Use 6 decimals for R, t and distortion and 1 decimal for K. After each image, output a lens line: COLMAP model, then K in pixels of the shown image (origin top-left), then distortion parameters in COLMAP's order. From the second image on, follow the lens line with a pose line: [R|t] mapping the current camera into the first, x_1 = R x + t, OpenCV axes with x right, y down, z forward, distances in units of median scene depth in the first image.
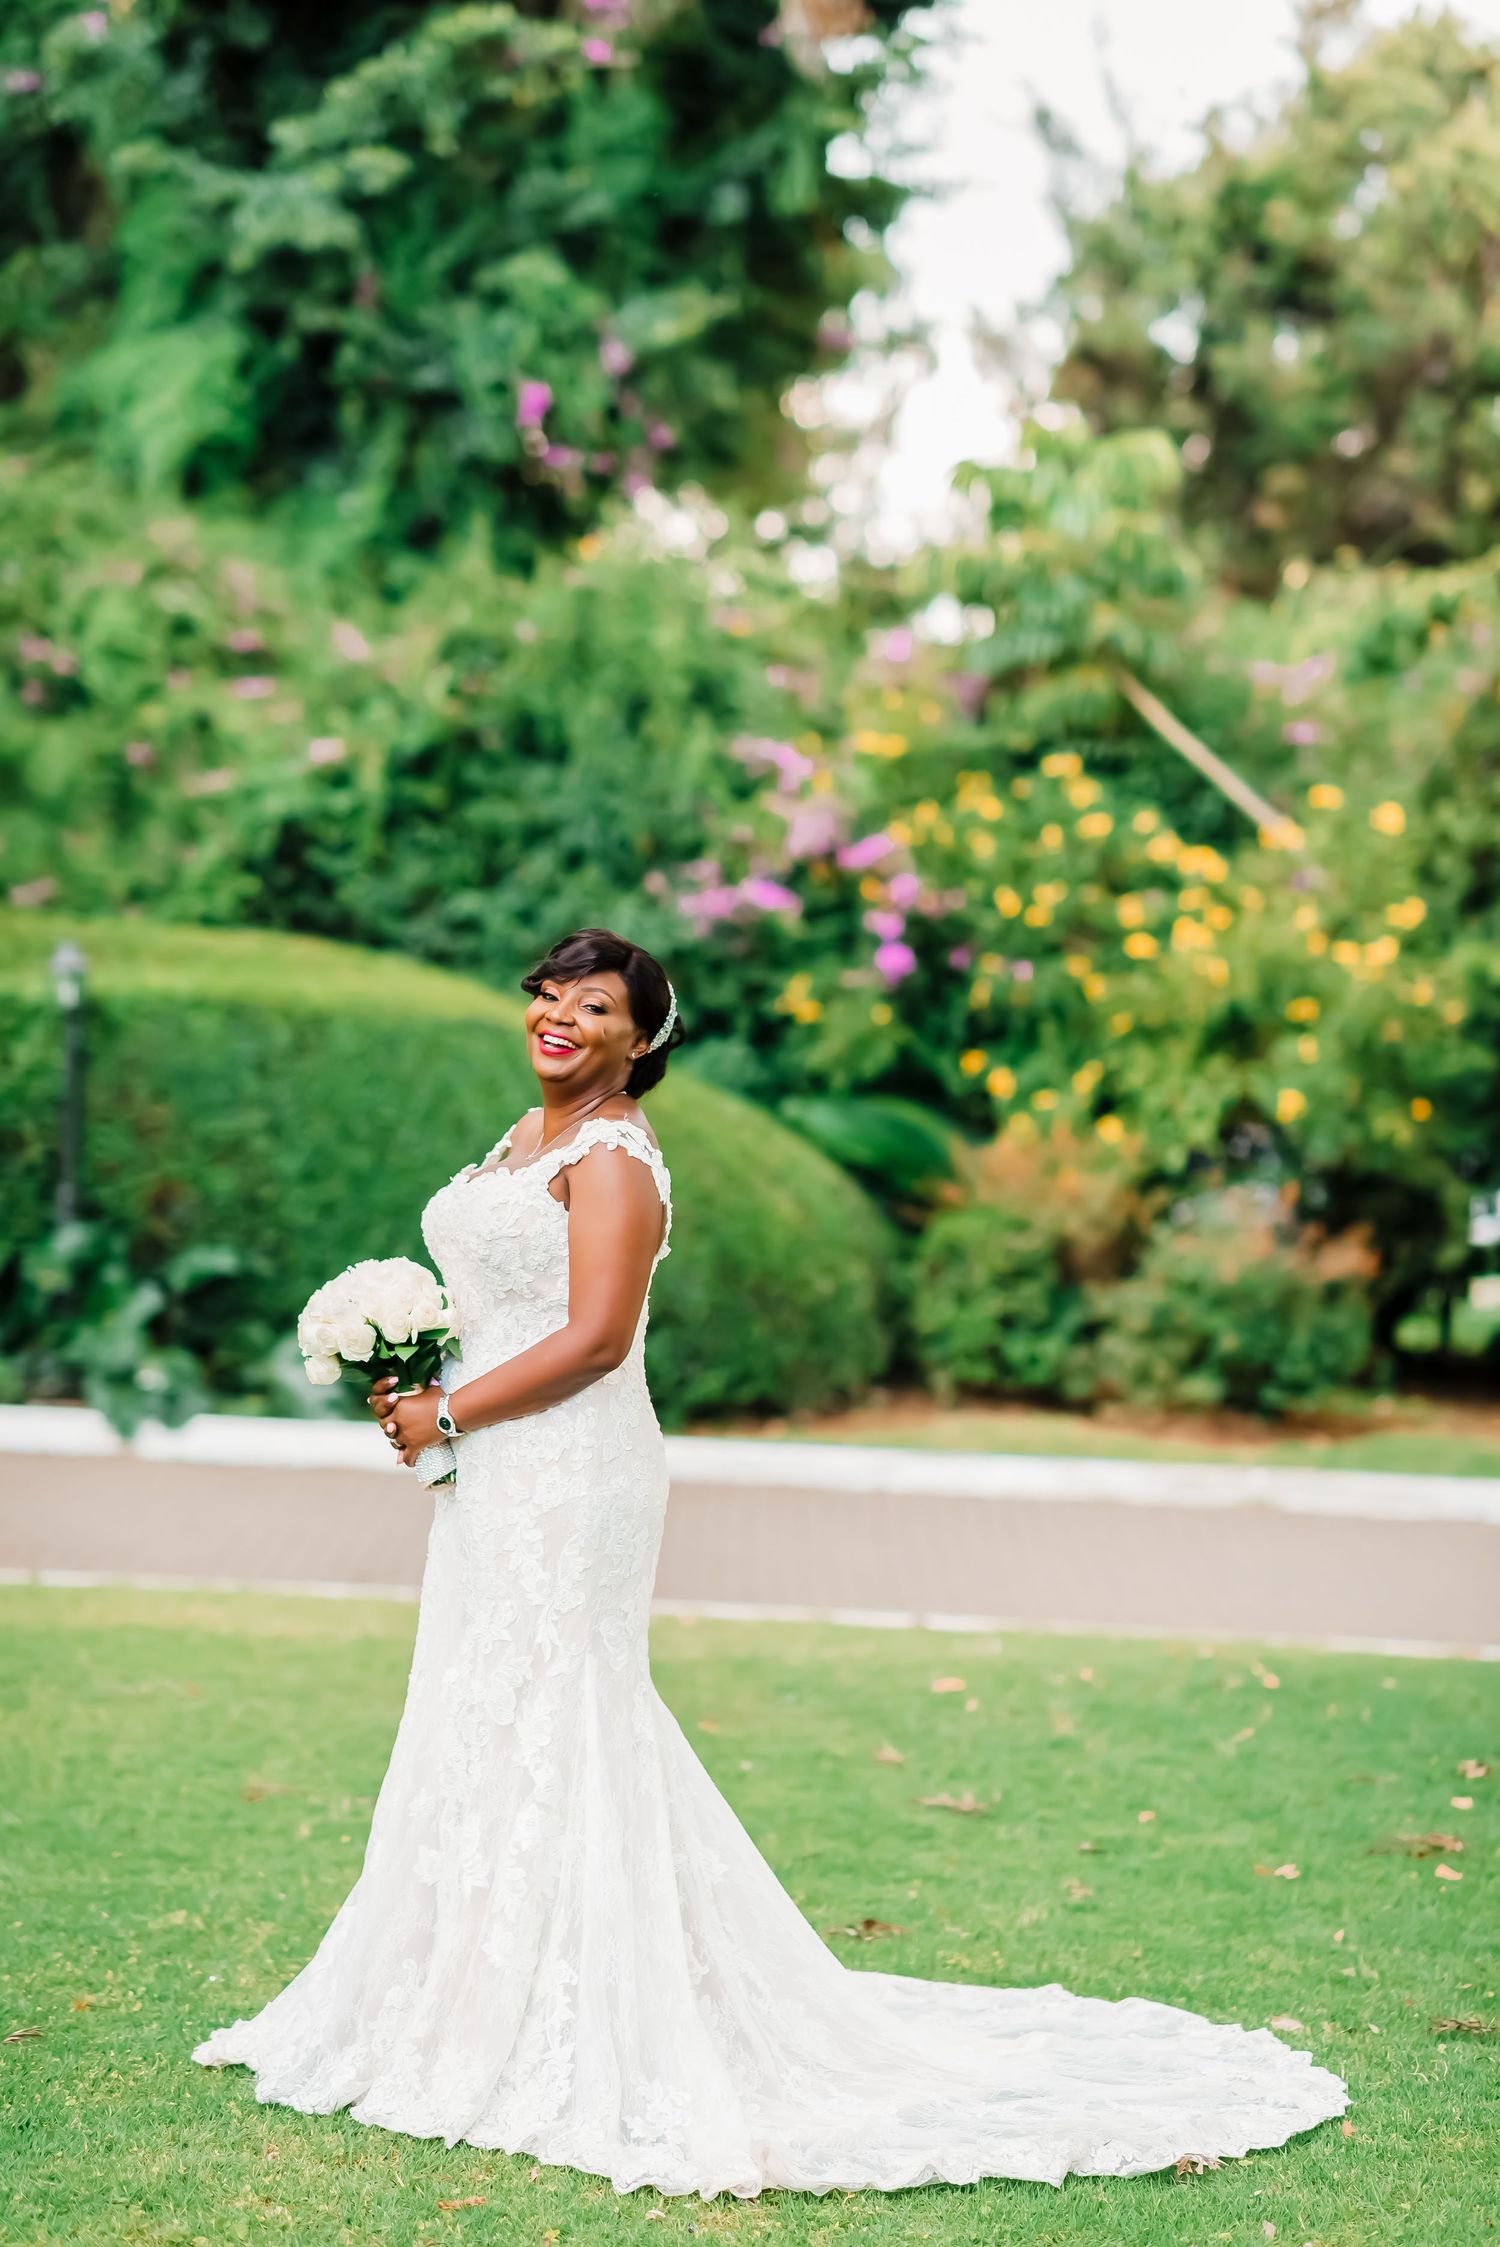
lens RADIAL K [[5333.2, 0, 750.0], [0, 5333.2, 1123.5], [0, 0, 1]] dist [0.417486, -2.737703]
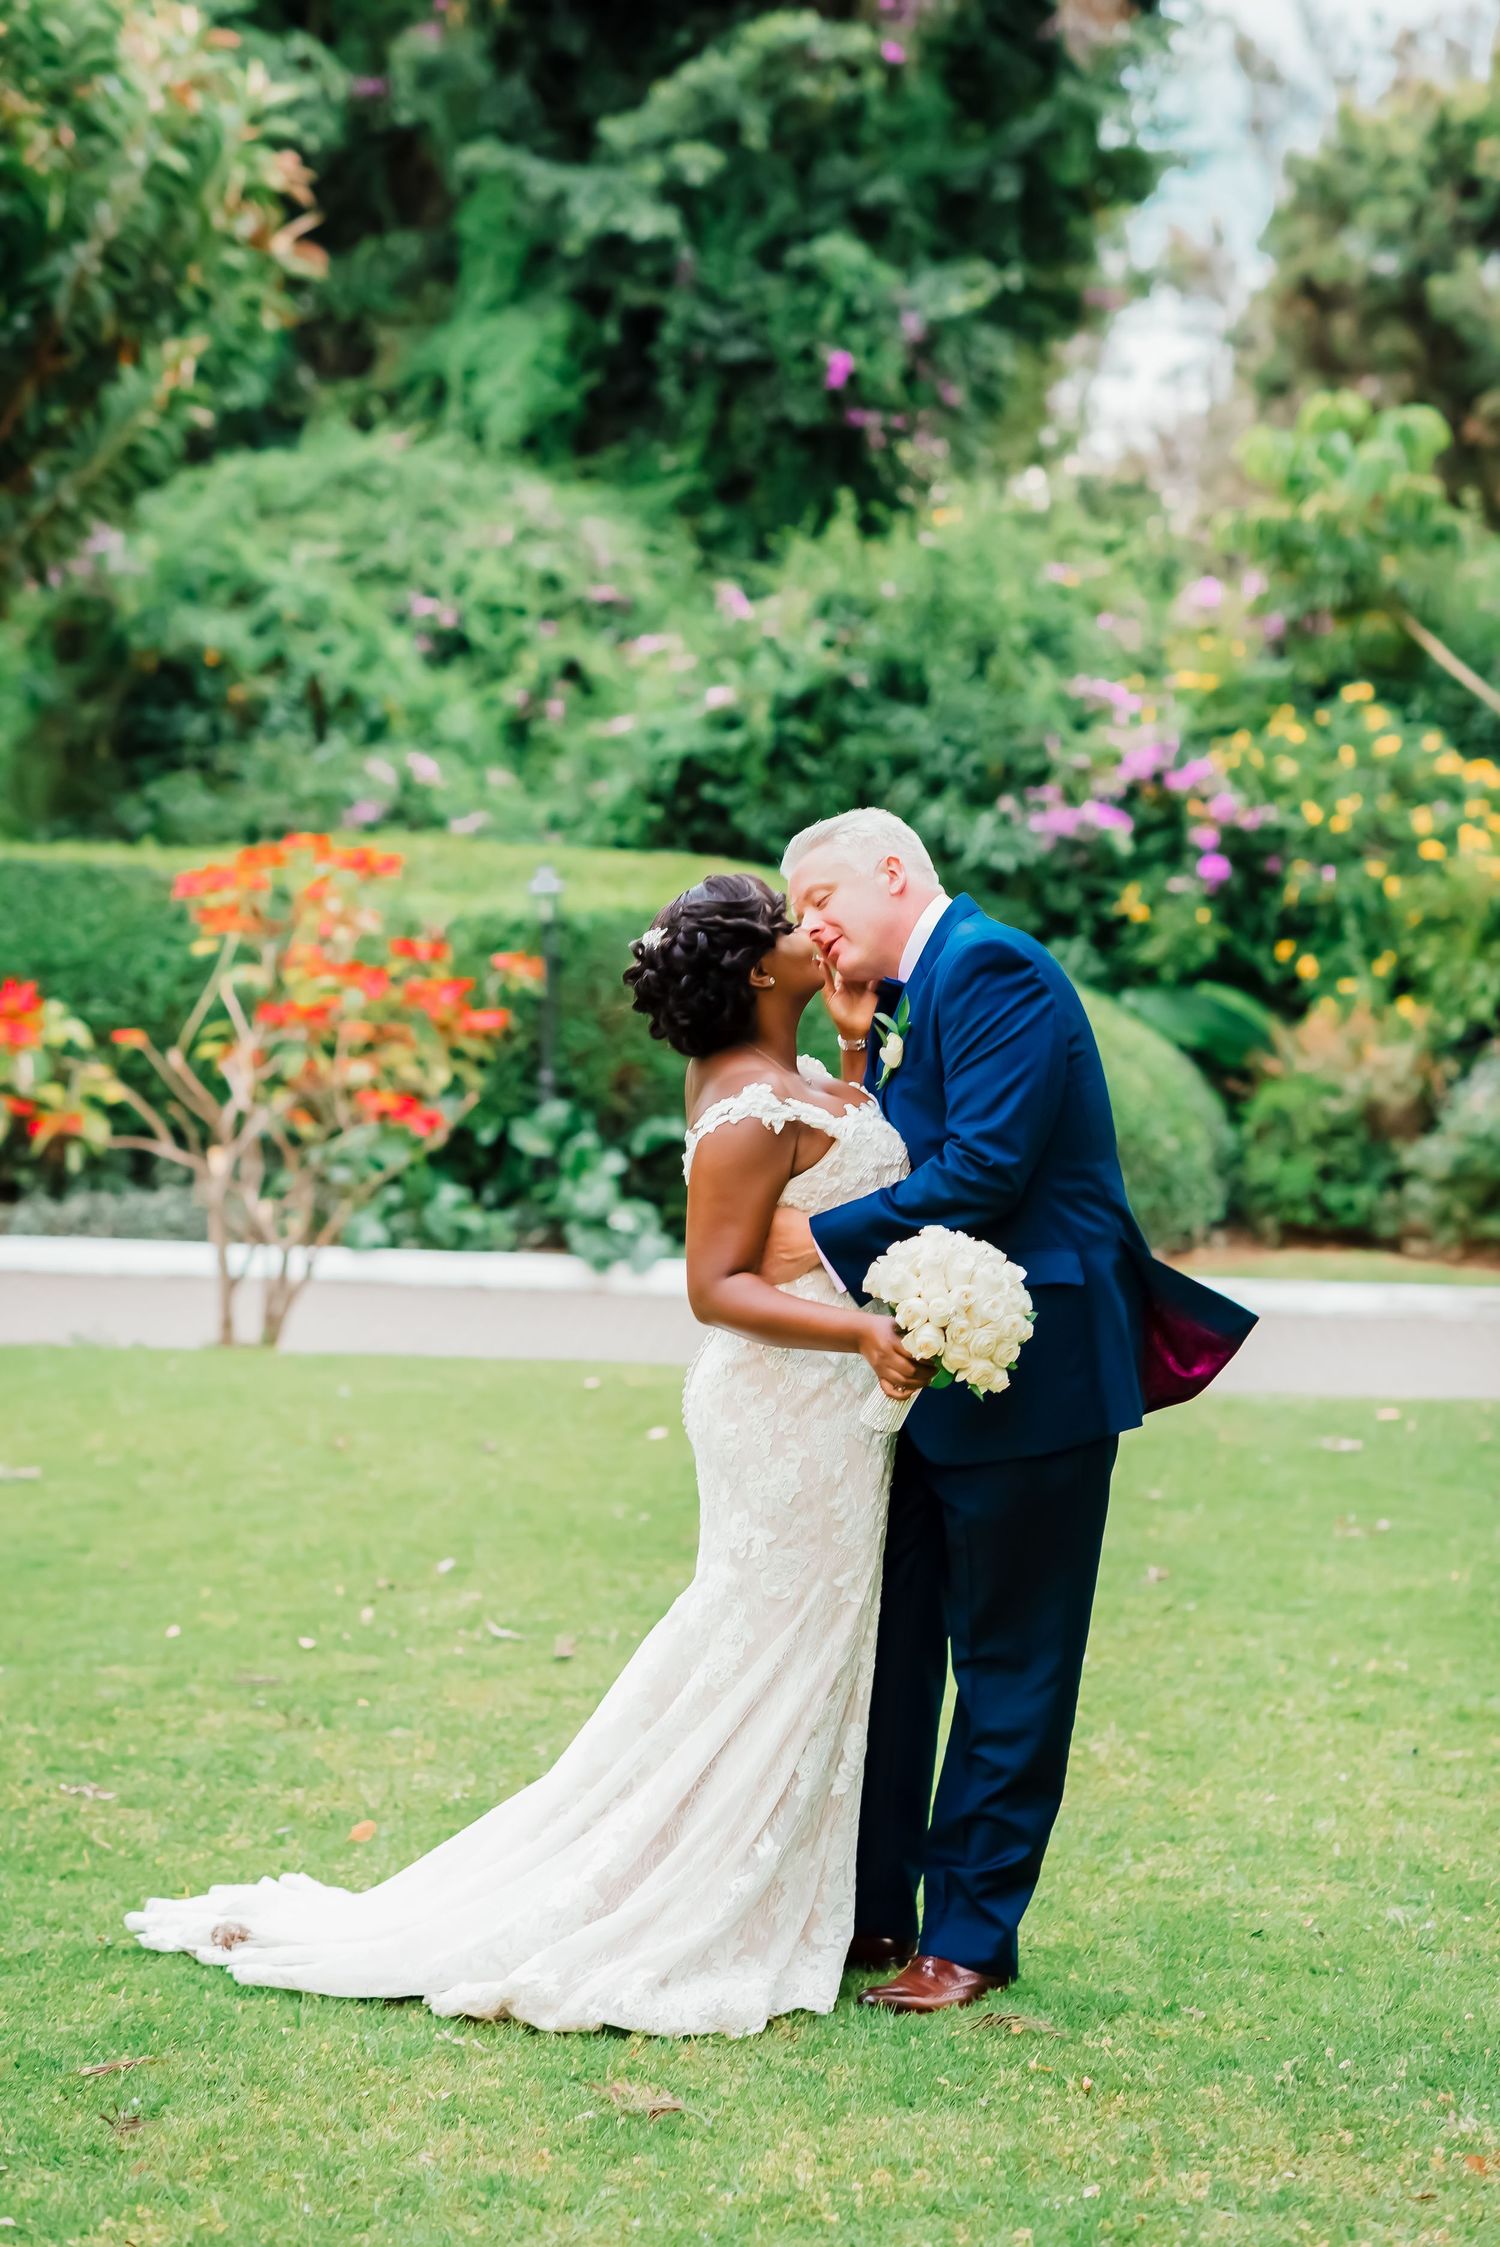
lens RADIAL K [[5333.2, 0, 750.0], [0, 5333.2, 1123.5], [0, 0, 1]] dist [0.417486, -2.737703]
pose [[0.999327, -0.018032, -0.031943, -0.037717], [0.018631, 0.999654, 0.018557, 0.001788], [0.031598, -0.019139, 0.999317, -0.169855]]
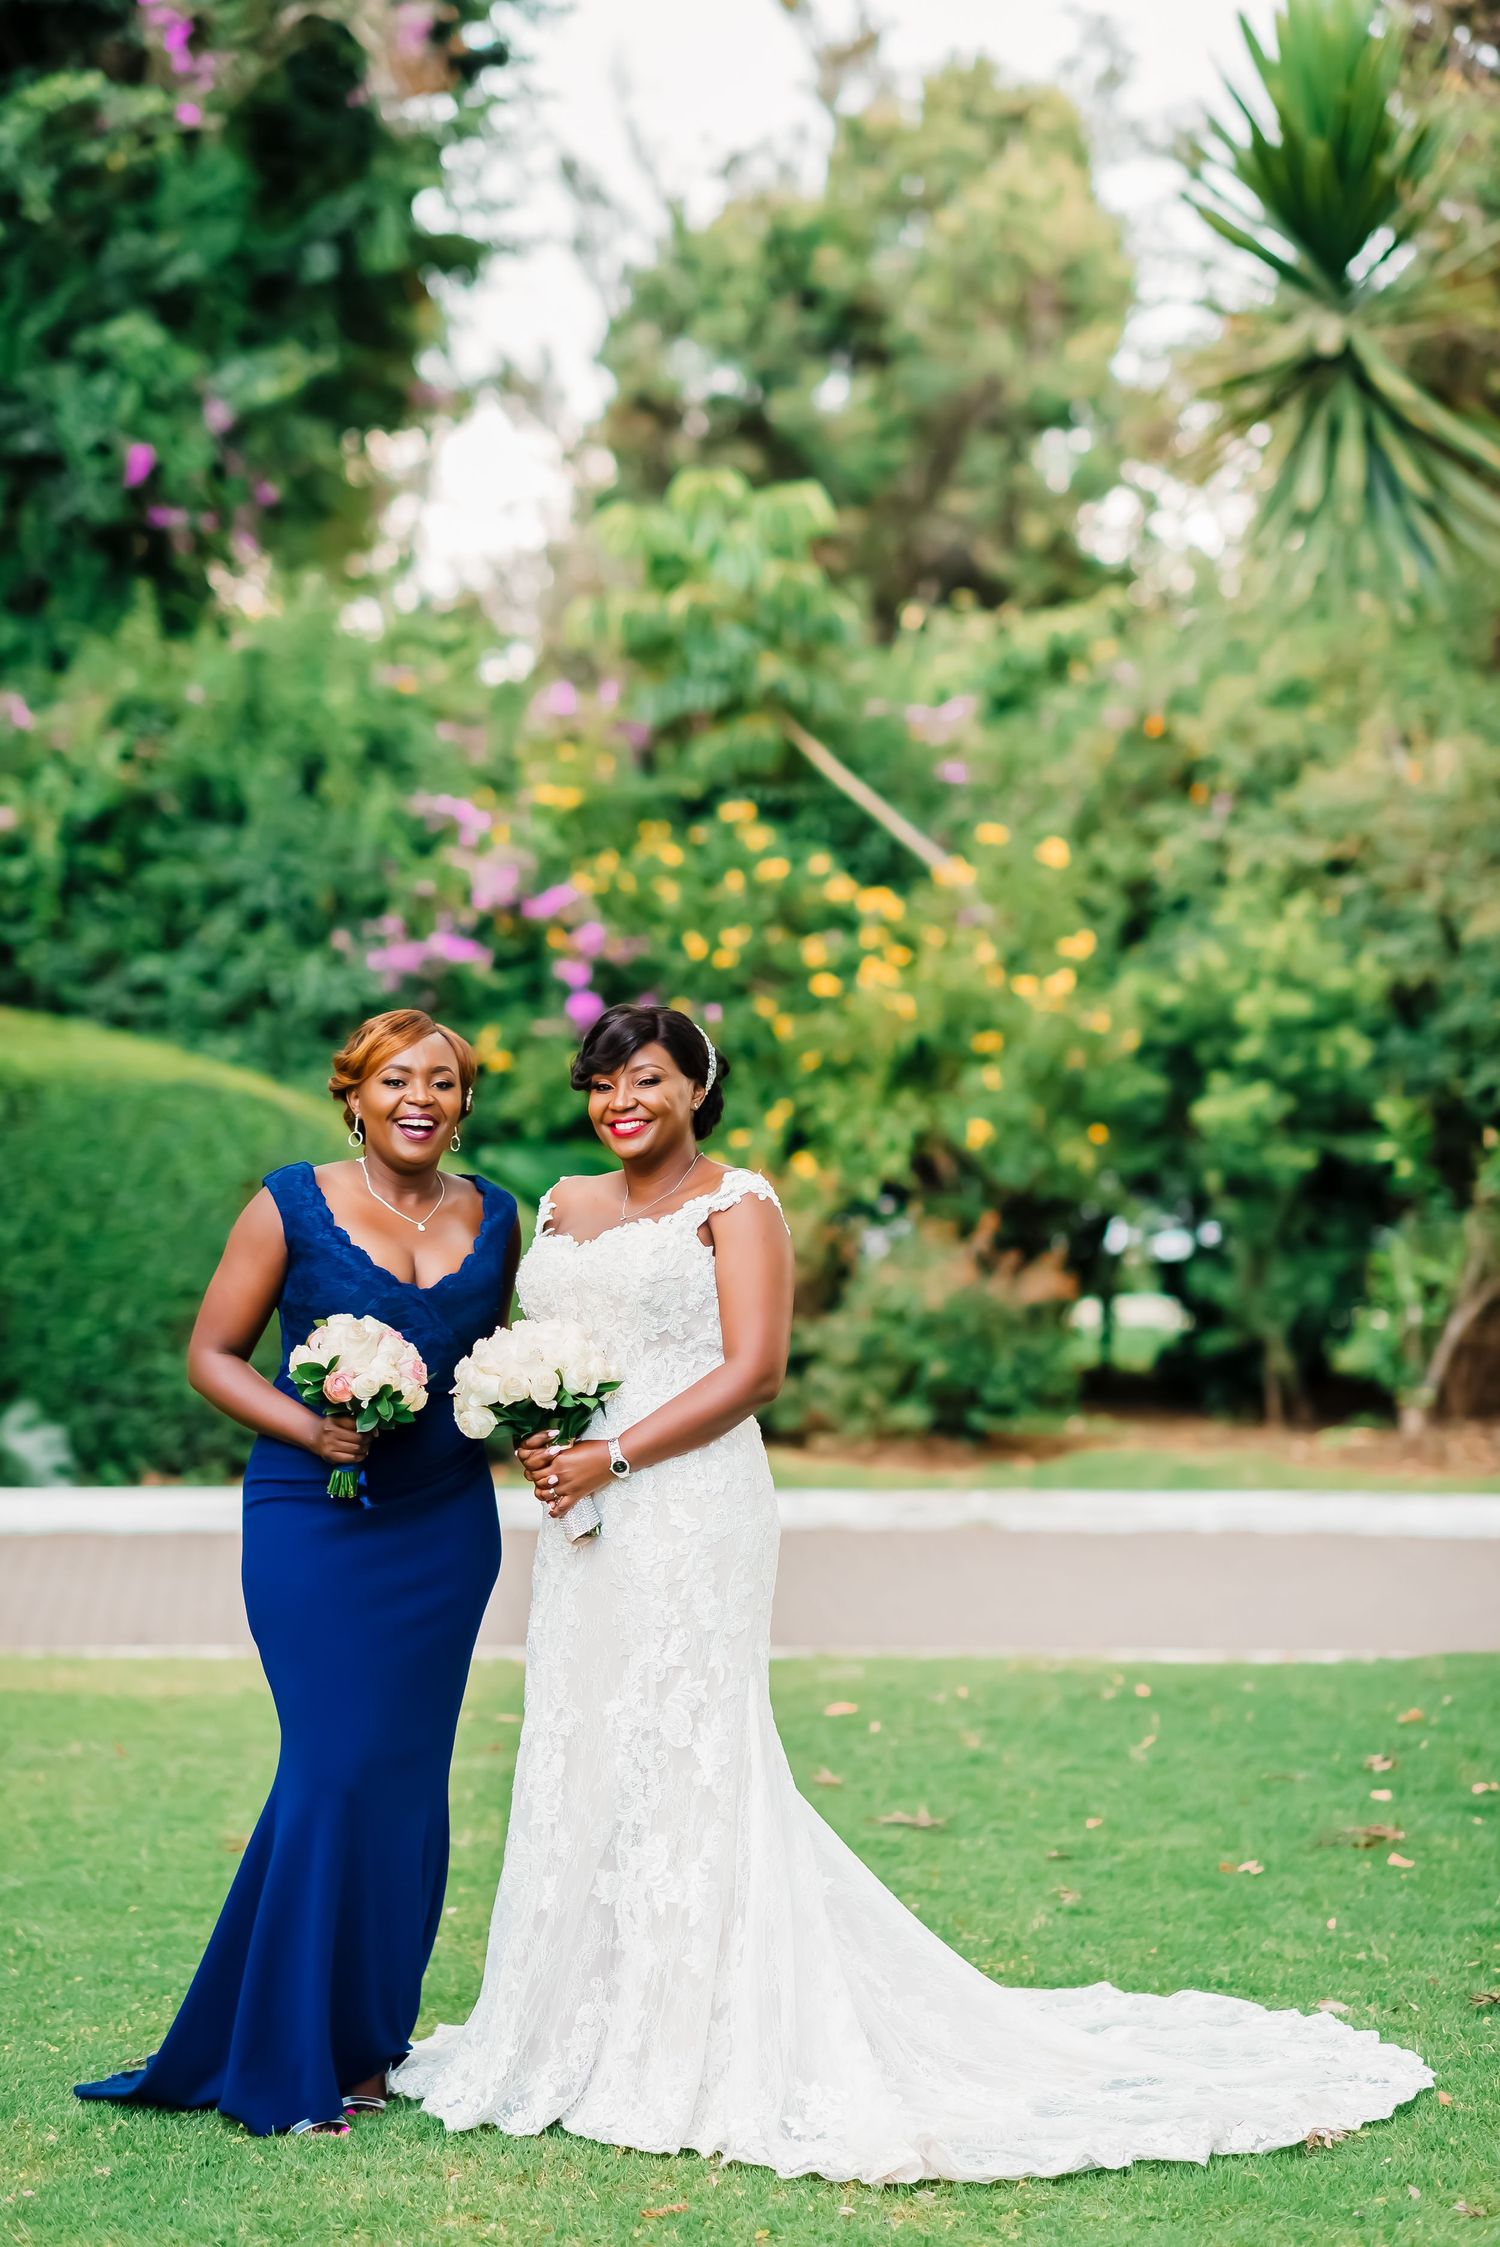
lens RADIAL K [[5333.2, 0, 750.0], [0, 5333.2, 1123.5], [0, 0, 1]] dist [0.417486, -2.737703]
pose [[0.995041, -0.038568, 0.091684, -0.034557], [0.039284, 0.999210, -0.006014, -0.001215], [-0.091379, 0.009586, 0.995770, -0.013612]]
